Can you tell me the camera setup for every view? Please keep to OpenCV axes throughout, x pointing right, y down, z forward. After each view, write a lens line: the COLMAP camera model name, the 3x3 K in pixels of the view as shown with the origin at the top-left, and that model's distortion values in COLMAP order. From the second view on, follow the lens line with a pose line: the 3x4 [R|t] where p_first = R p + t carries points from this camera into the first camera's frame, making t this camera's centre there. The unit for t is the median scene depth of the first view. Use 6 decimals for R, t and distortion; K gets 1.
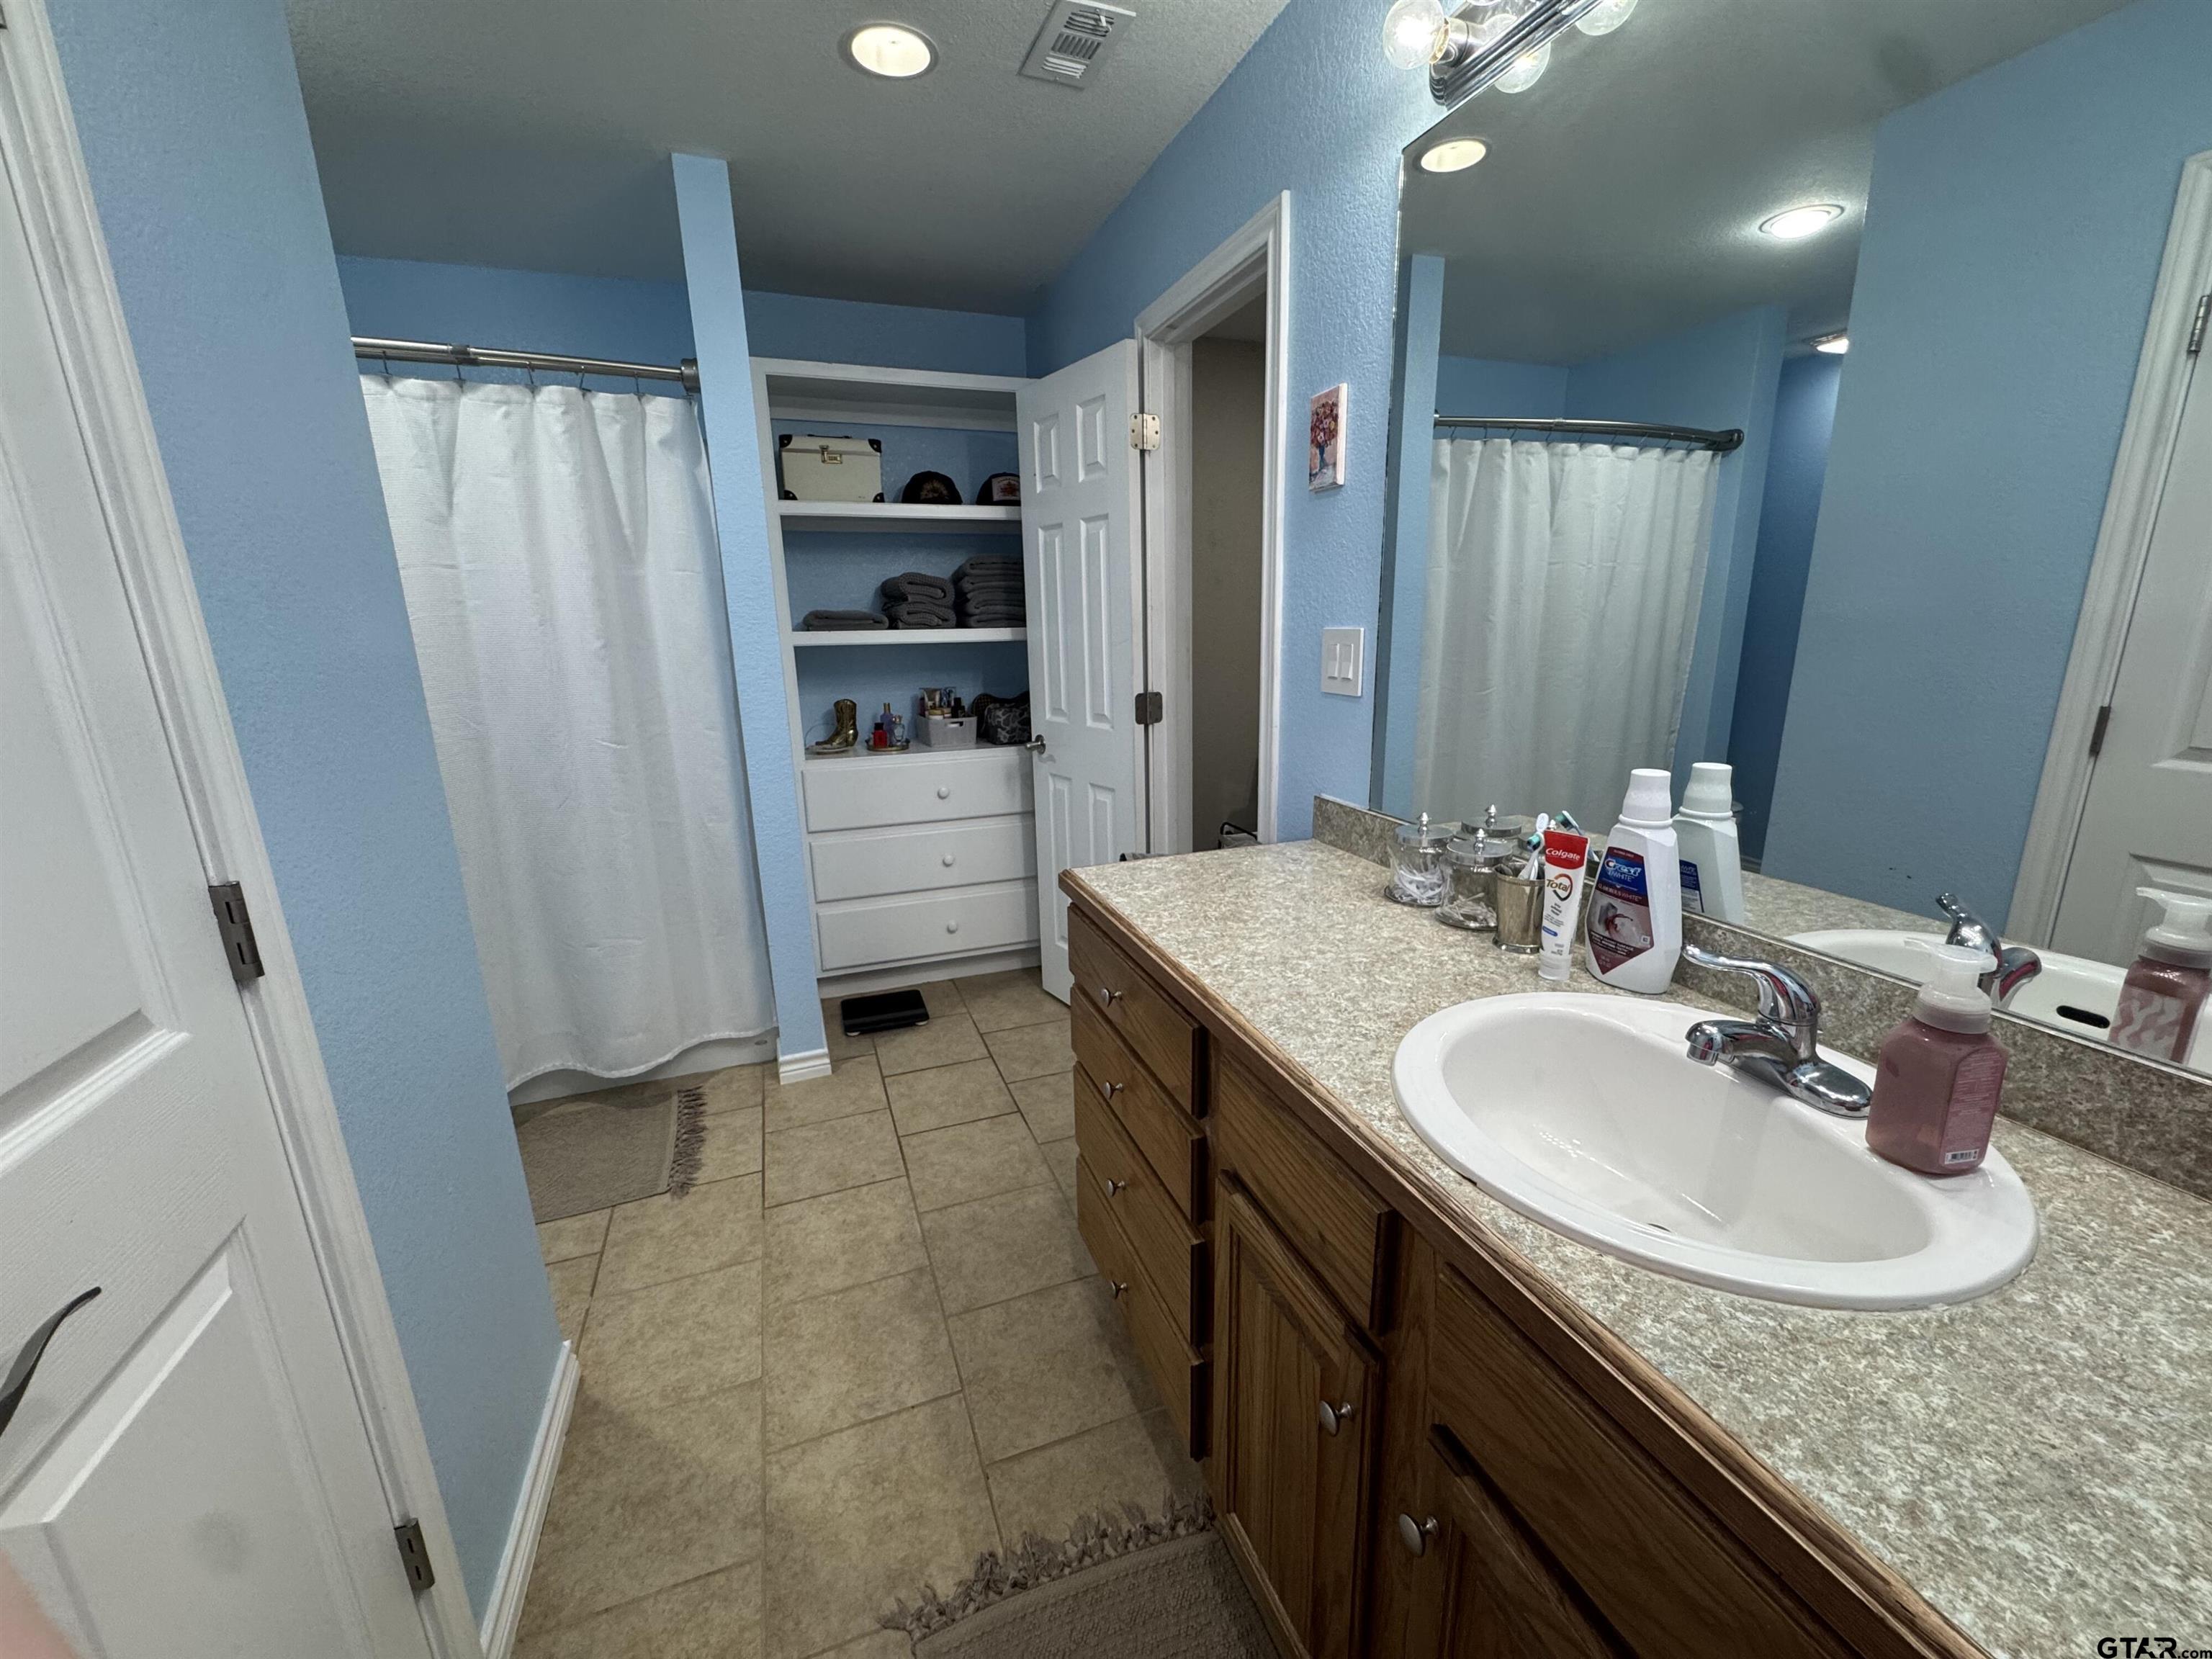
lens RADIAL K [[885.8, 0, 1113.1], [0, 885.8, 827.1], [0, 0, 1]] dist [-0.006550, -0.000169]
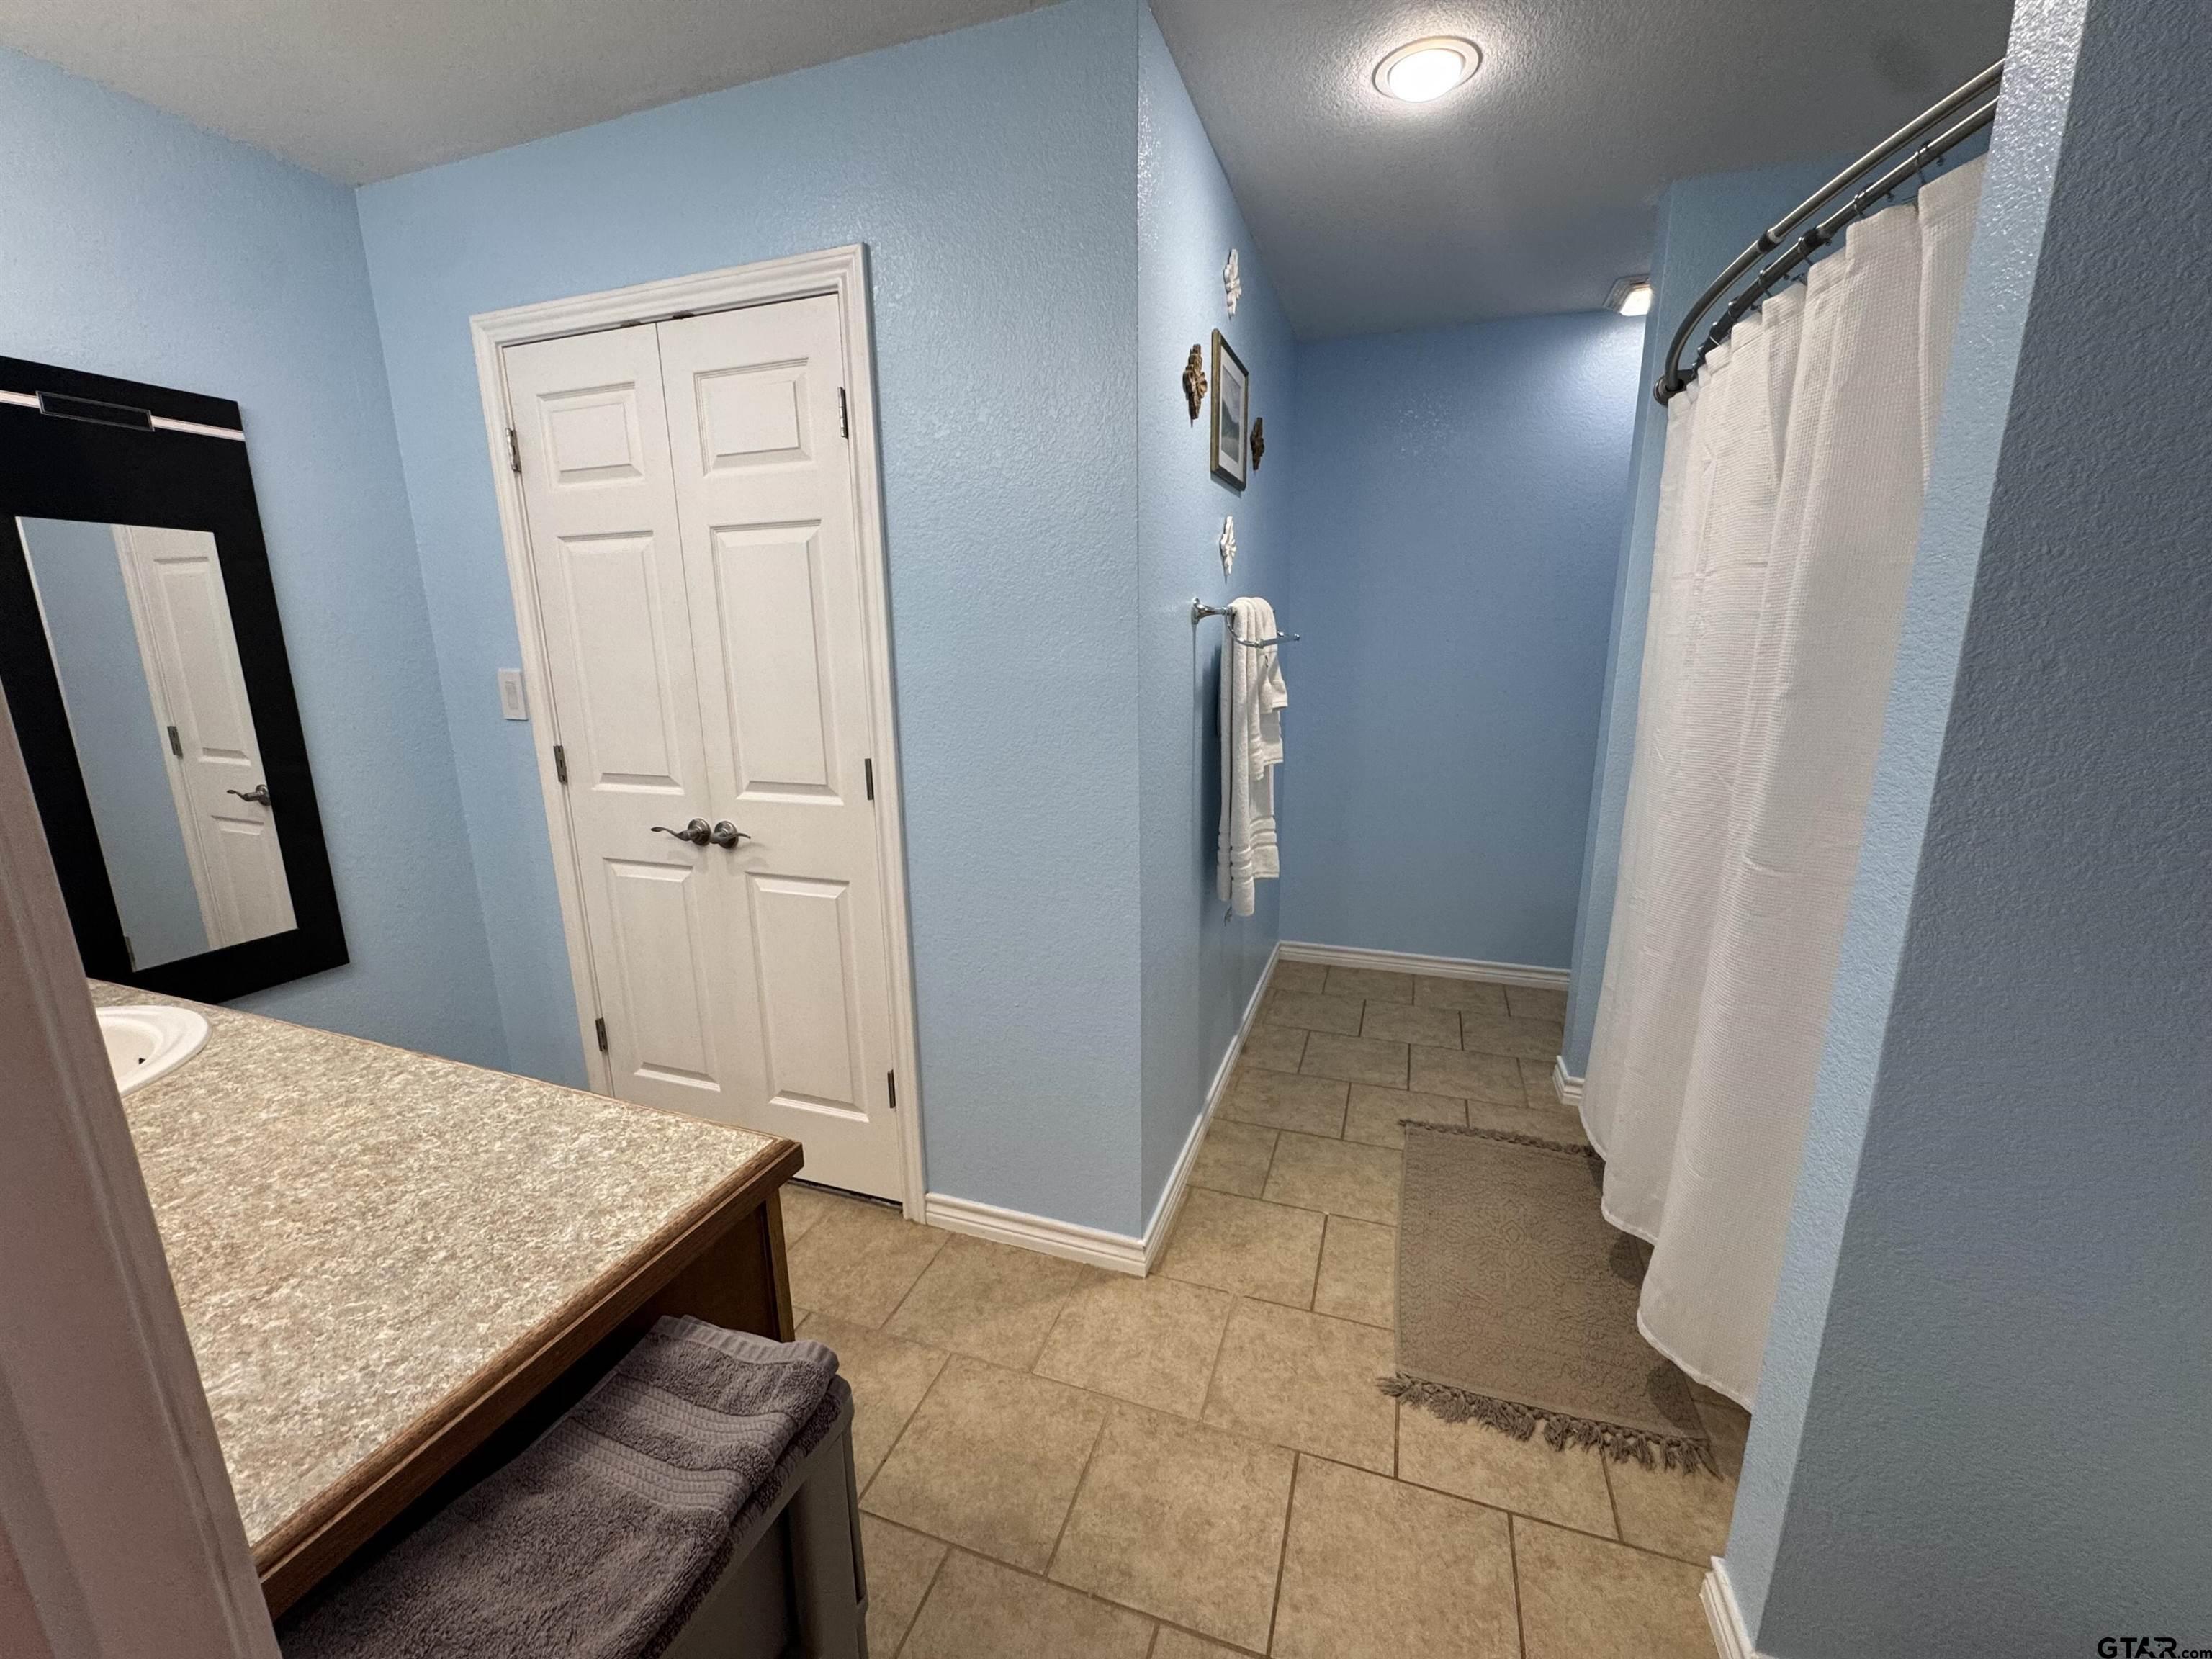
lens RADIAL K [[885.8, 0, 1102.7], [0, 885.8, 826.2], [0, 0, 1]] dist [-0.006550, -0.000169]
pose [[-0.649393, 0.197204, -0.734438, 0.115082], [-0.156326, 0.910545, 0.382714, -0.232038], [0.744212, 0.363343, -0.560473, 0.856341]]
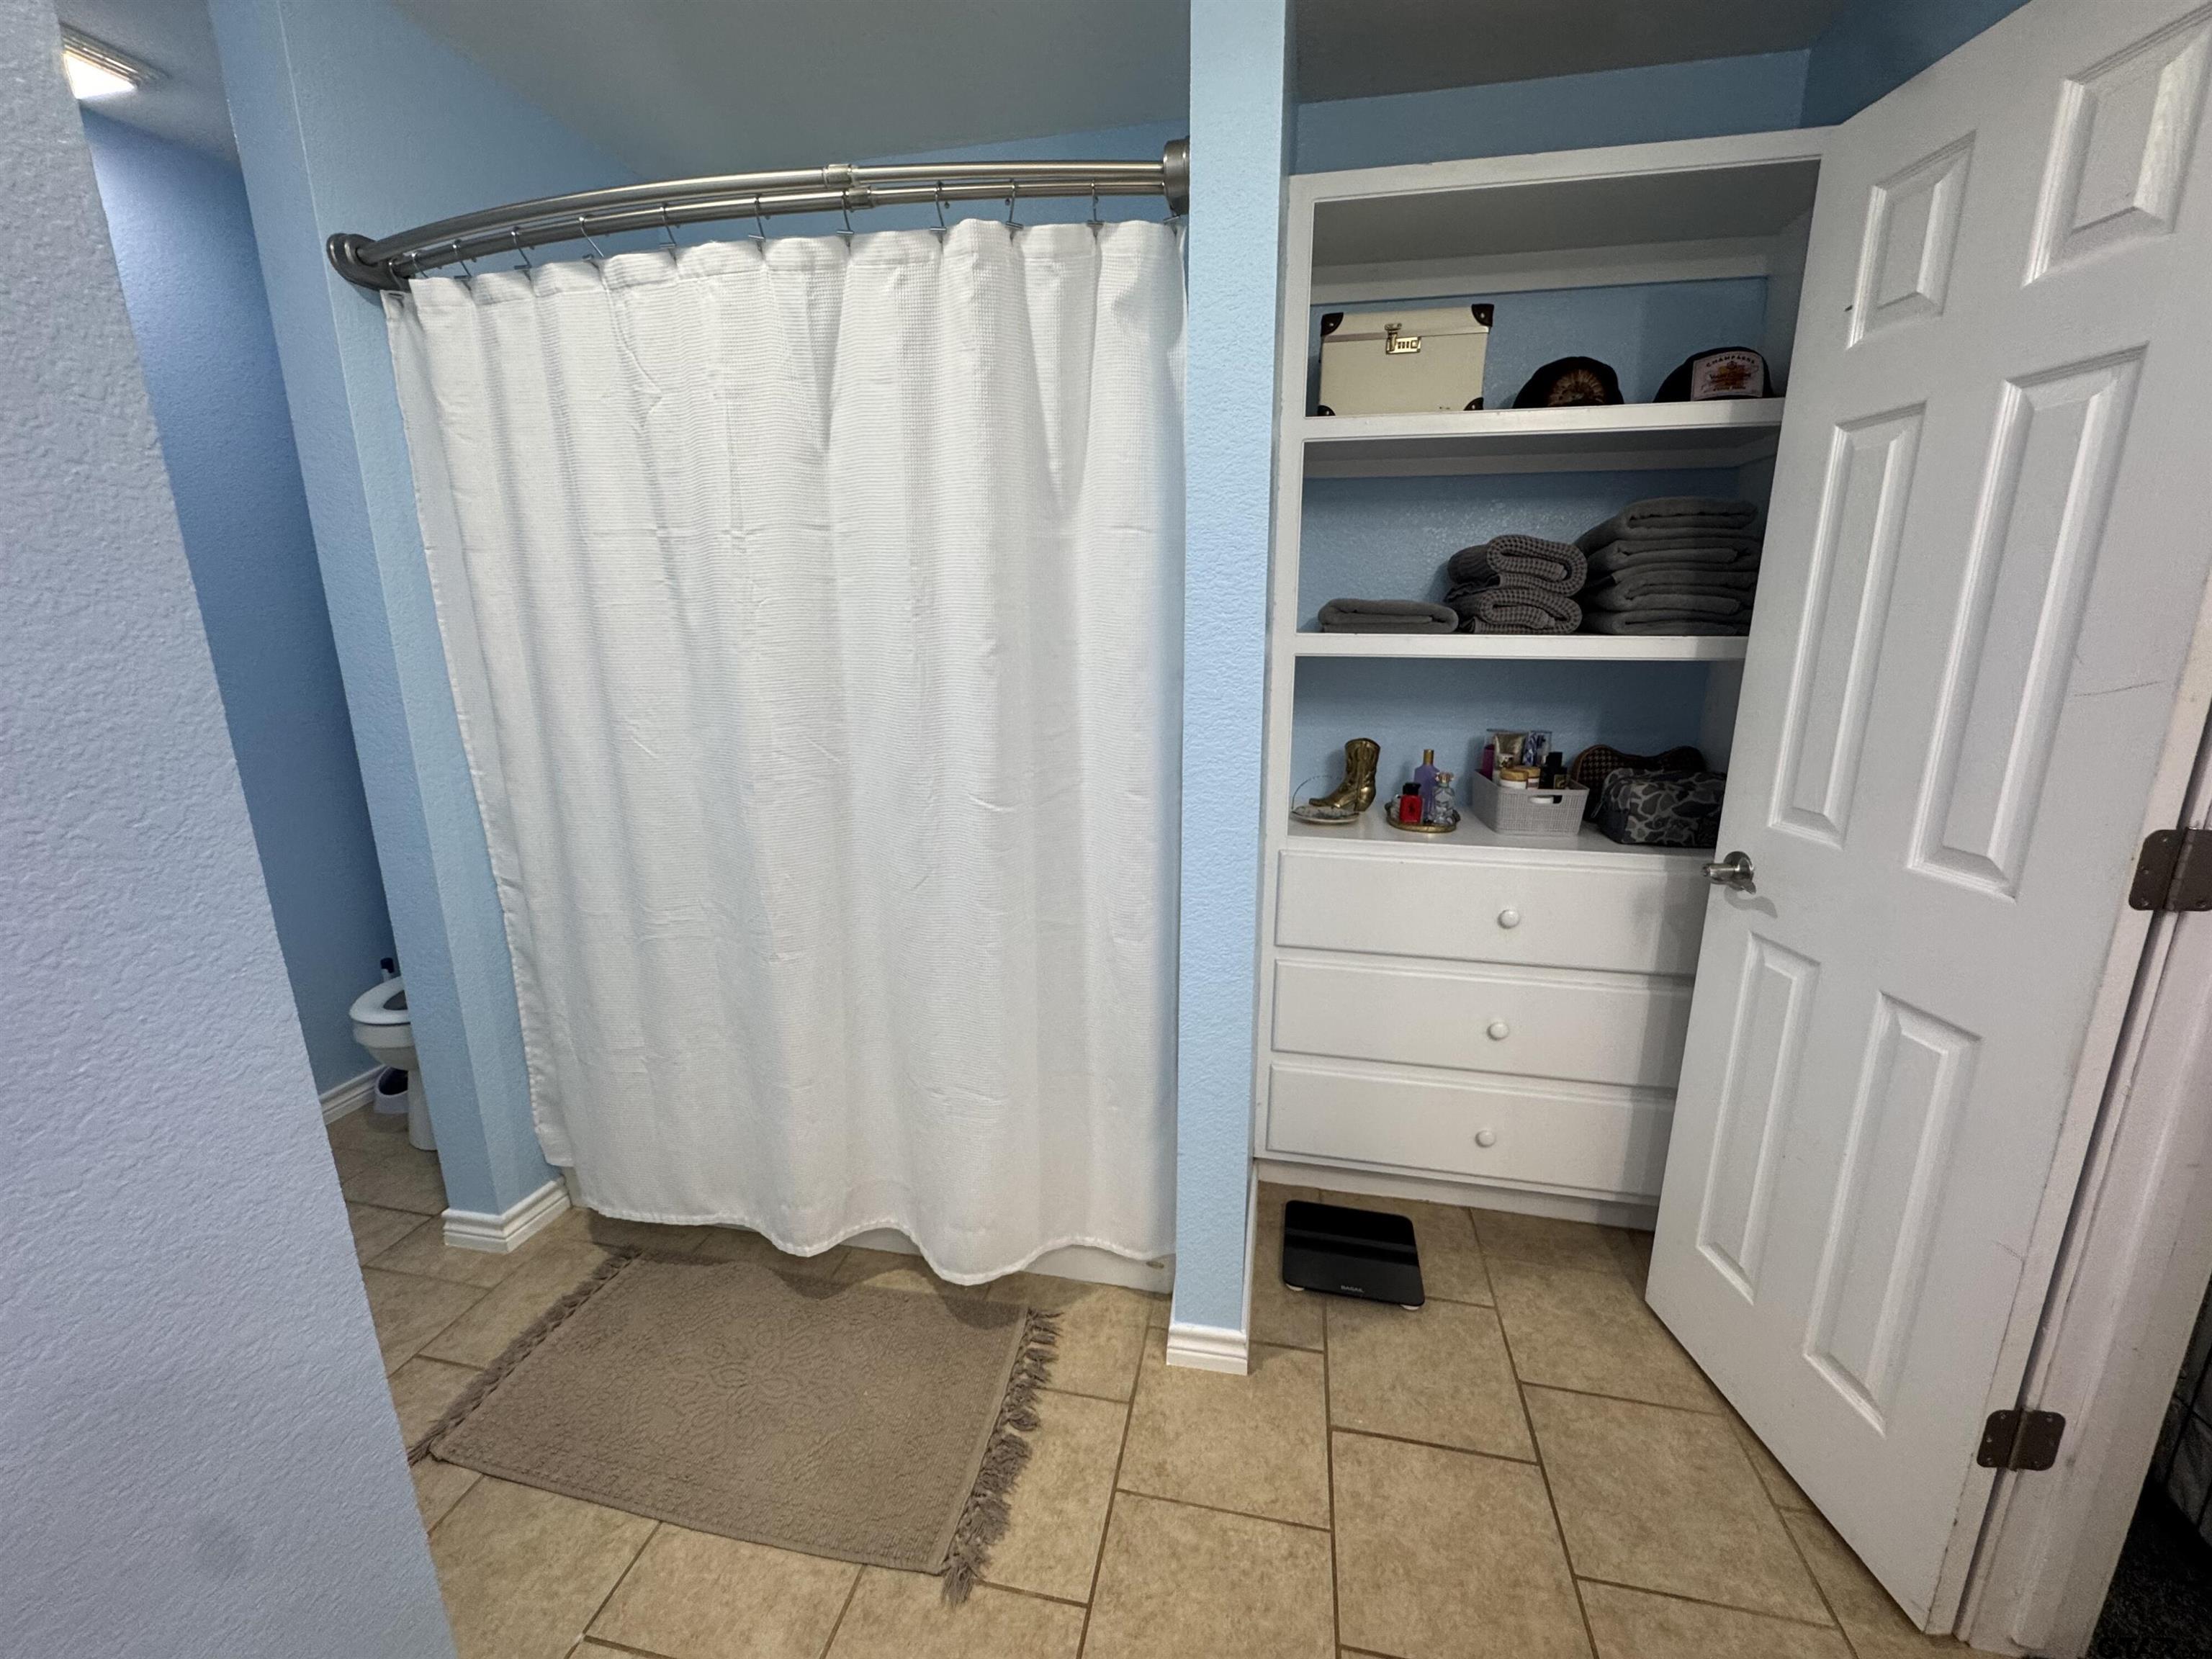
lens RADIAL K [[885.8, 0, 1100.7], [0, 885.8, 823.6], [0, 0, 1]] dist [-0.006550, -0.000169]
pose [[0.838459, 0.140861, -0.526444, -0.140030], [-0.139659, 0.989297, 0.042275, -0.101089], [0.526765, 0.038076, 0.849158, 0.429821]]
